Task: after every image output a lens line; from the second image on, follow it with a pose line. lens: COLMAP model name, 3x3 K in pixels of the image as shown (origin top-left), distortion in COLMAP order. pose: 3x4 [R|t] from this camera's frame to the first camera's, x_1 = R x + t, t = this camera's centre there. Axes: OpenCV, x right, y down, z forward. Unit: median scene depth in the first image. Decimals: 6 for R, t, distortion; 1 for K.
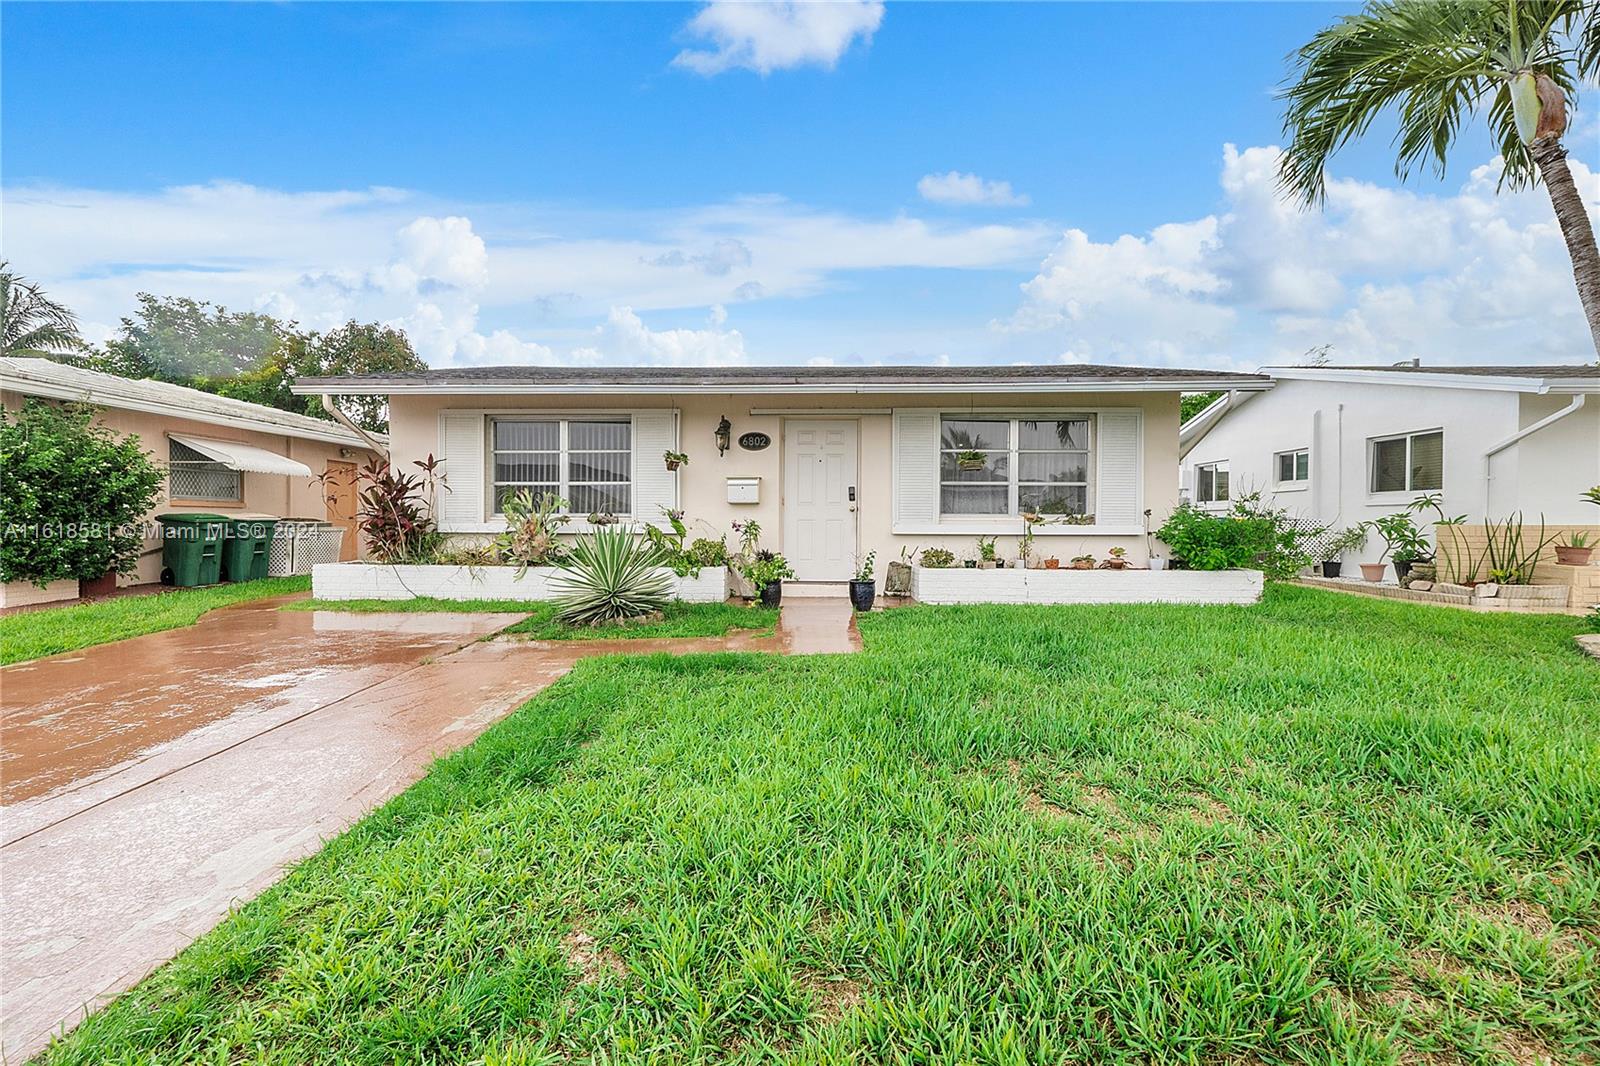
lens RADIAL K [[679.7, 0, 799.3], [0, 679.7, 529.5], [0, 0, 1]] dist [-0.004679, -0.000261]
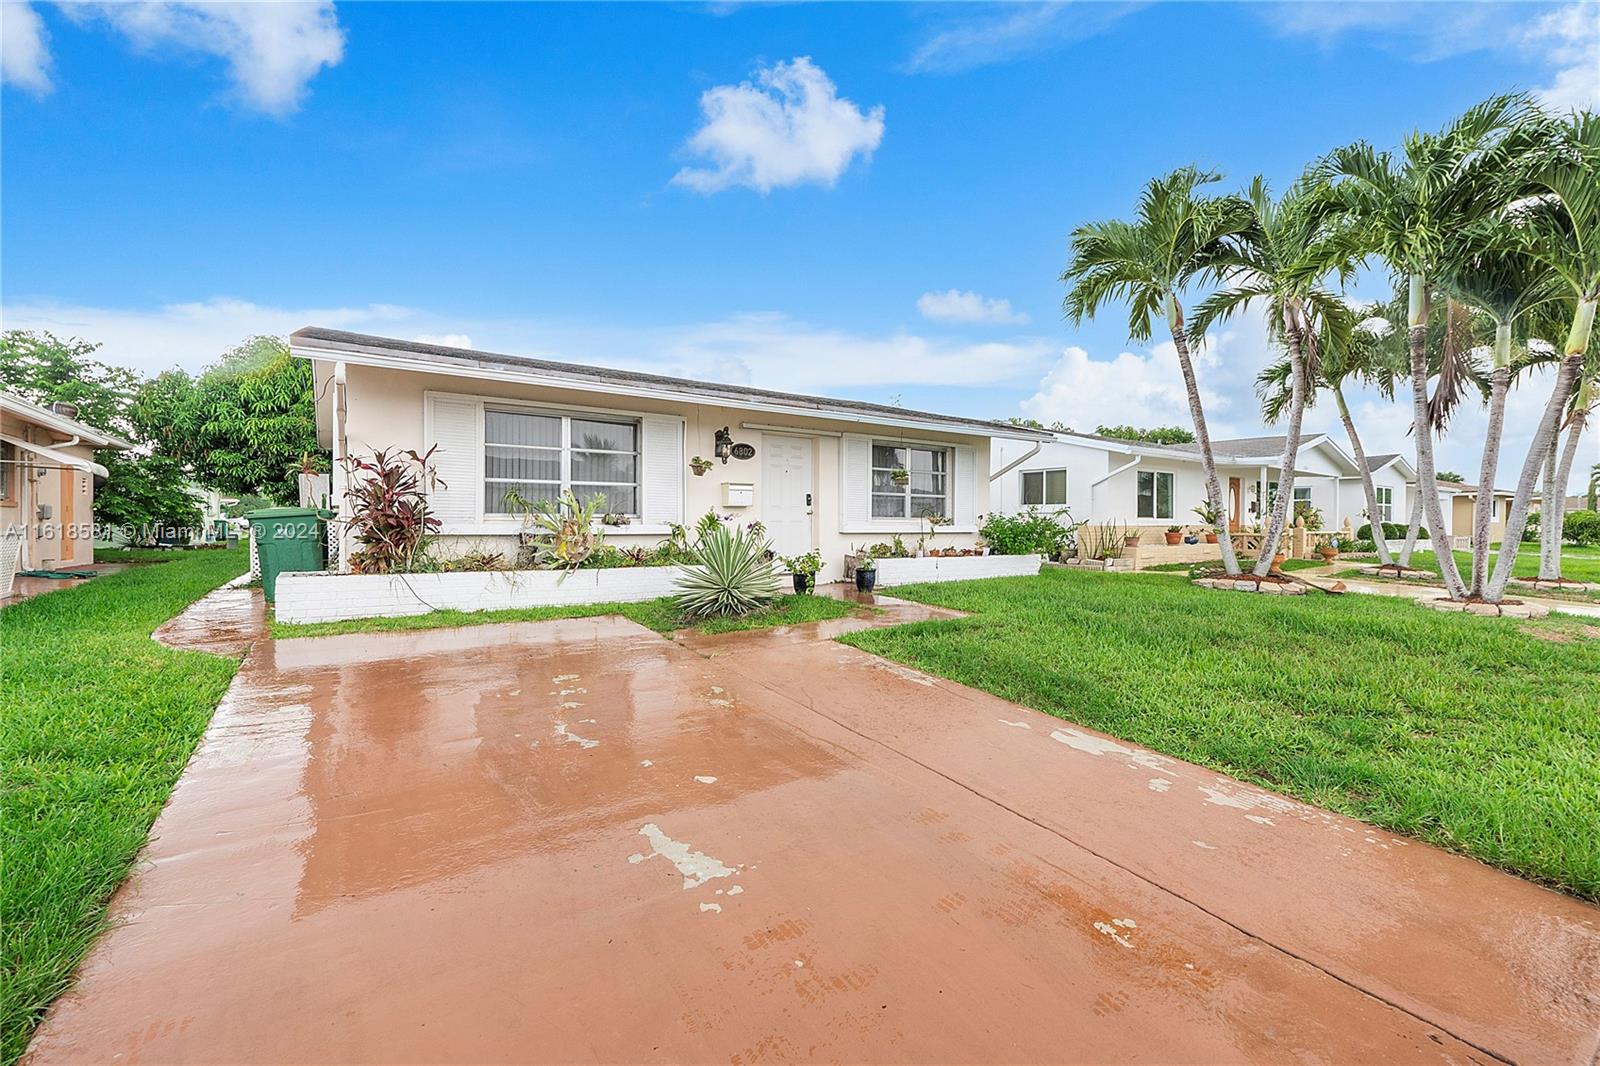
lens RADIAL K [[679.7, 0, 799.3], [0, 679.7, 529.5], [0, 0, 1]] dist [-0.004679, -0.000261]
pose [[0.805995, -0.004287, 0.591907, -0.664282], [0.004239, 0.999990, 0.001470, -0.001565], [-0.591908, 0.001325, 0.806005, 0.038674]]
